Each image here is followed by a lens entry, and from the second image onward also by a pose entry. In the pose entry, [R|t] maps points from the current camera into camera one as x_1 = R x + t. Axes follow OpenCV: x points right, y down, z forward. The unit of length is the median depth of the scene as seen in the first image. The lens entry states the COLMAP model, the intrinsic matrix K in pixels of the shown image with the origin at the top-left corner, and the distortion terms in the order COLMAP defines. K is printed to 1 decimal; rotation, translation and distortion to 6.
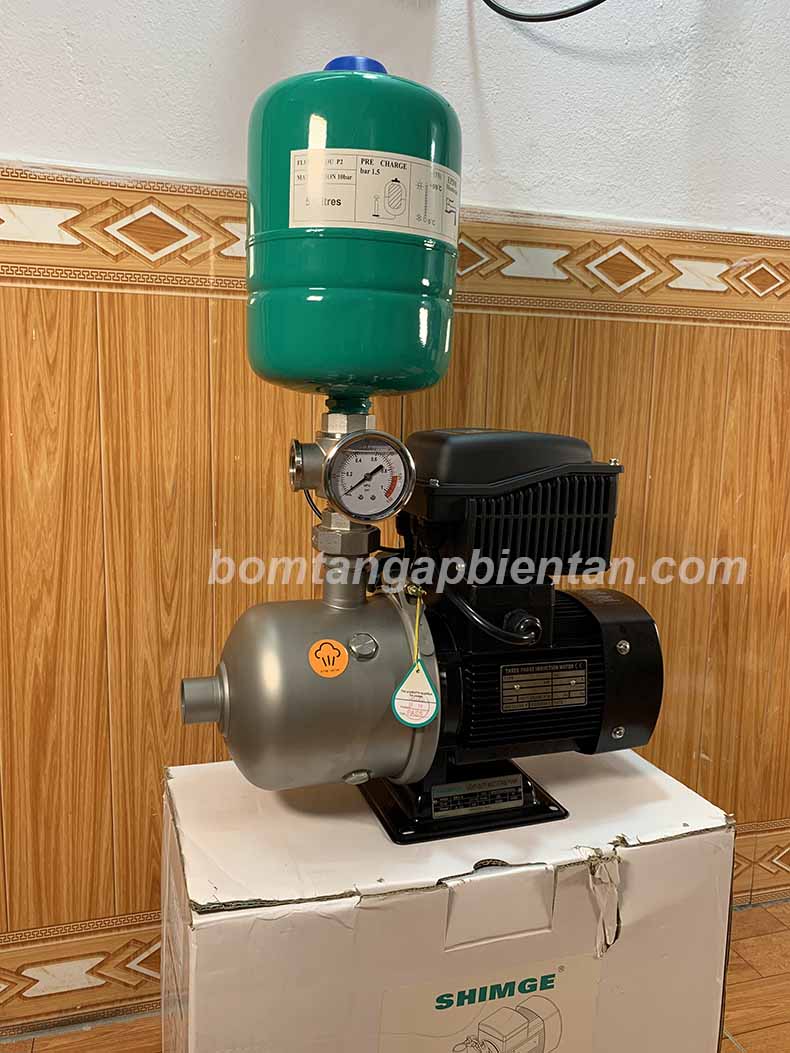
lens RADIAL K [[829.8, 0, 424.4], [0, 829.8, 539.9], [0, 0, 1]] dist [0.004080, -0.013415]
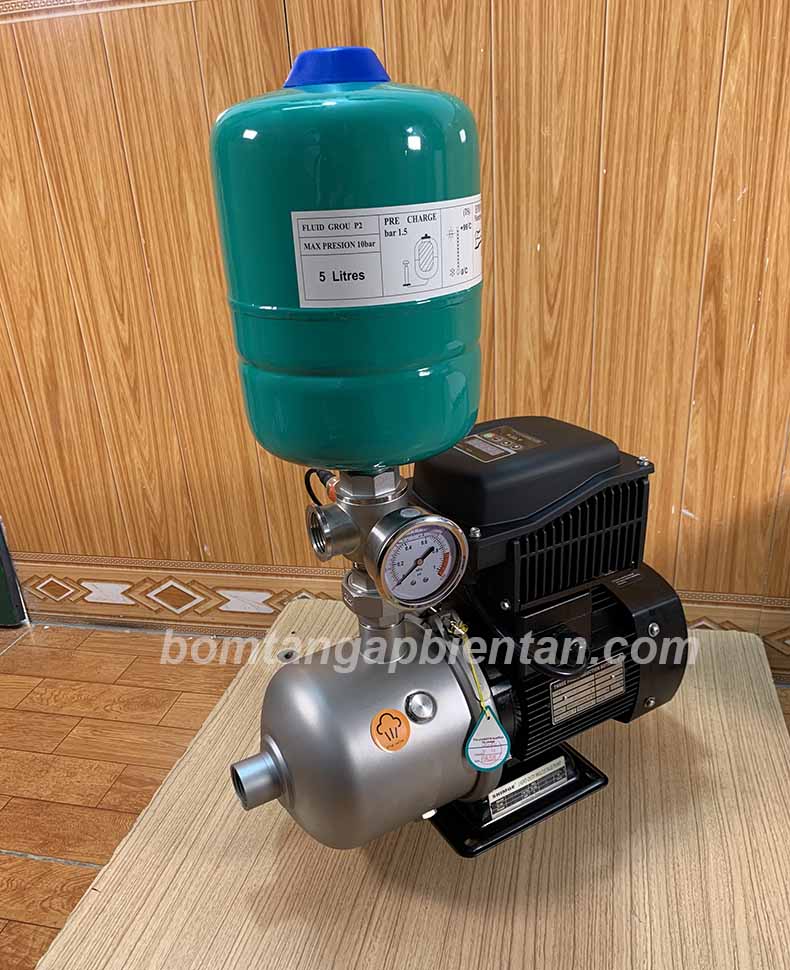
lens RADIAL K [[826.6, 0, 411.5], [0, 826.6, 499.0], [0, 0, 1]] dist [0.004617, -0.006027]
pose [[0.859510, 0.142580, -0.490830, 0.561192], [0.012492, 0.954157, 0.299046, -0.014855], [0.510967, -0.263164, 0.818326, 0.168101]]
